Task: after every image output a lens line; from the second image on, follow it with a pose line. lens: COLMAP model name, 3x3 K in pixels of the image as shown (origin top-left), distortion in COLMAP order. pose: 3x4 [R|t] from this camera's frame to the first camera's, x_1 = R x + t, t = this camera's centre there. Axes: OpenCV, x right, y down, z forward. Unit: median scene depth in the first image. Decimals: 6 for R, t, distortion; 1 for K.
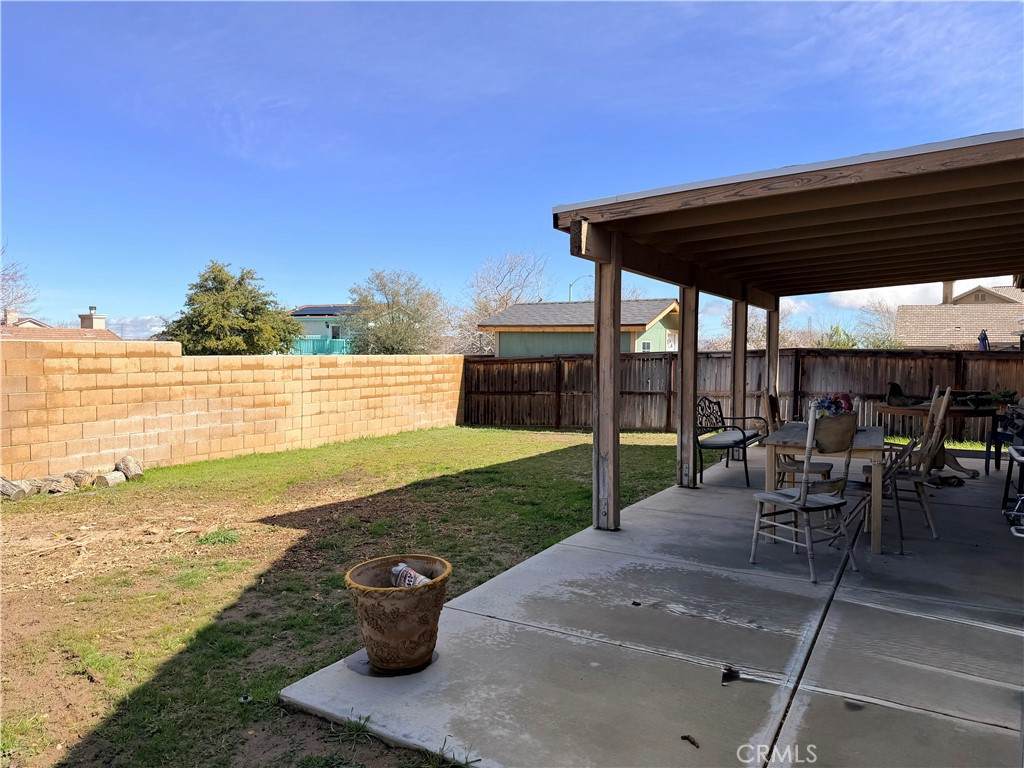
lens RADIAL K [[730.2, 0, 511.2], [0, 730.2, 385.7], [0, 0, 1]] dist [0.003993, -0.025595]
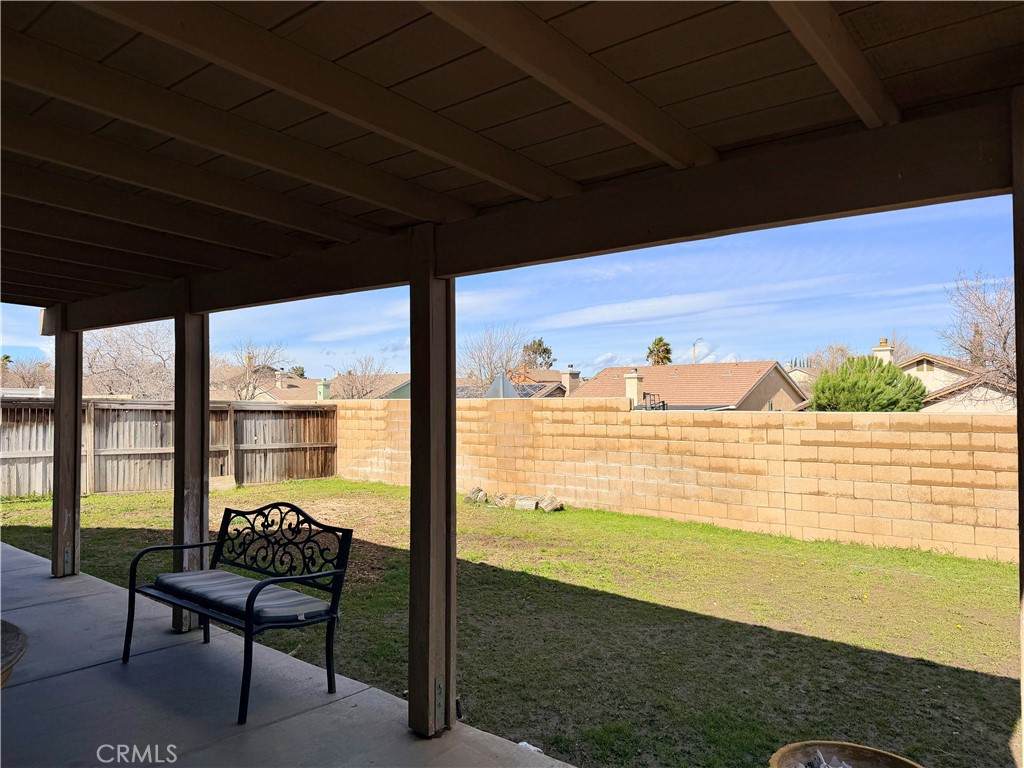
lens RADIAL K [[730.2, 0, 510.6], [0, 730.2, 381.4], [0, 0, 1]] dist [0.003993, -0.025595]
pose [[-0.231127, -0.031937, -0.972399, 0.586114], [-0.045322, 0.998730, -0.022030, -0.049238], [0.971867, 0.038979, -0.232281, 1.024457]]
